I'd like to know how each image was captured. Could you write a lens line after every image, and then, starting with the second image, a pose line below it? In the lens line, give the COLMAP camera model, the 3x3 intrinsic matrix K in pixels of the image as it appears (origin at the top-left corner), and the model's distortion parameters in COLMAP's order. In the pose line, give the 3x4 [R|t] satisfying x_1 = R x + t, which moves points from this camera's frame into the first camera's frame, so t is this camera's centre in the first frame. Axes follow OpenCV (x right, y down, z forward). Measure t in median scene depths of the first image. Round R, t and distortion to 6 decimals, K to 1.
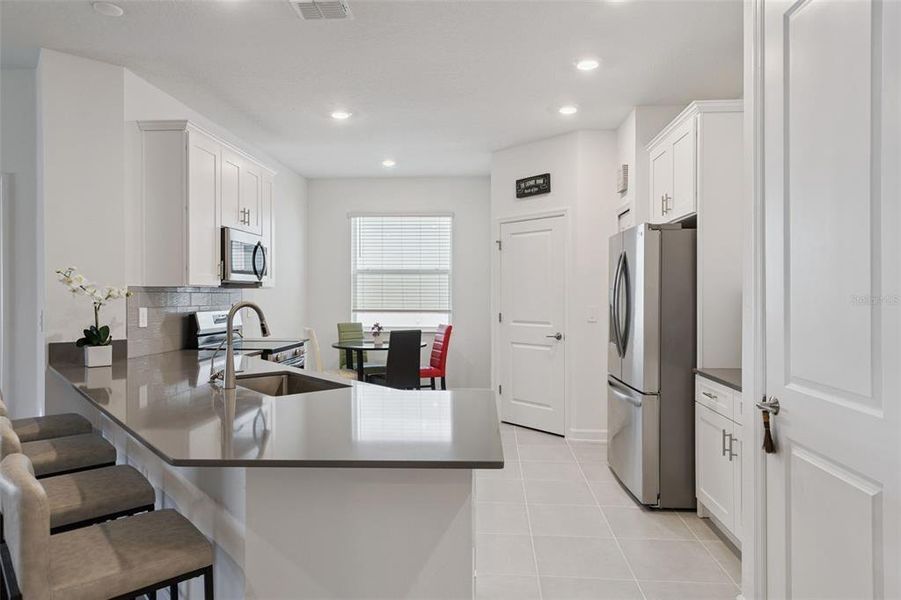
lens RADIAL K [[547.1, 0, 450.5], [0, 547.1, 300.0], [0, 0, 1]] dist [-0.001158, 0.001302]
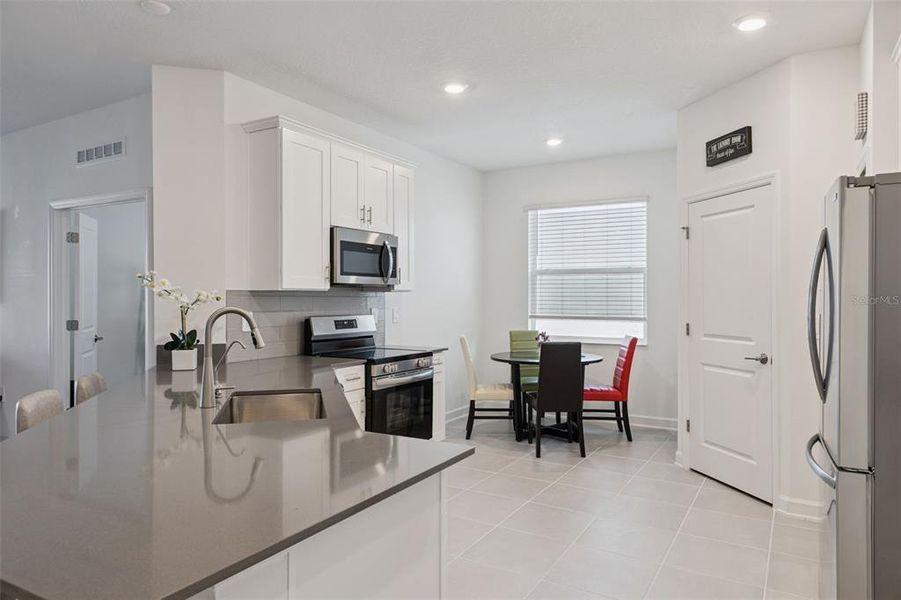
lens RADIAL K [[572.2, 0, 450.5], [0, 572.2, 300.0], [0, 0, 1]] dist [-0.000729, 0.000071]
pose [[0.894465, 0.001331, -0.447136, 0.165154], [-0.004337, 0.999974, -0.005700, -0.002326], [0.447117, 0.007038, 0.894448, 0.172571]]
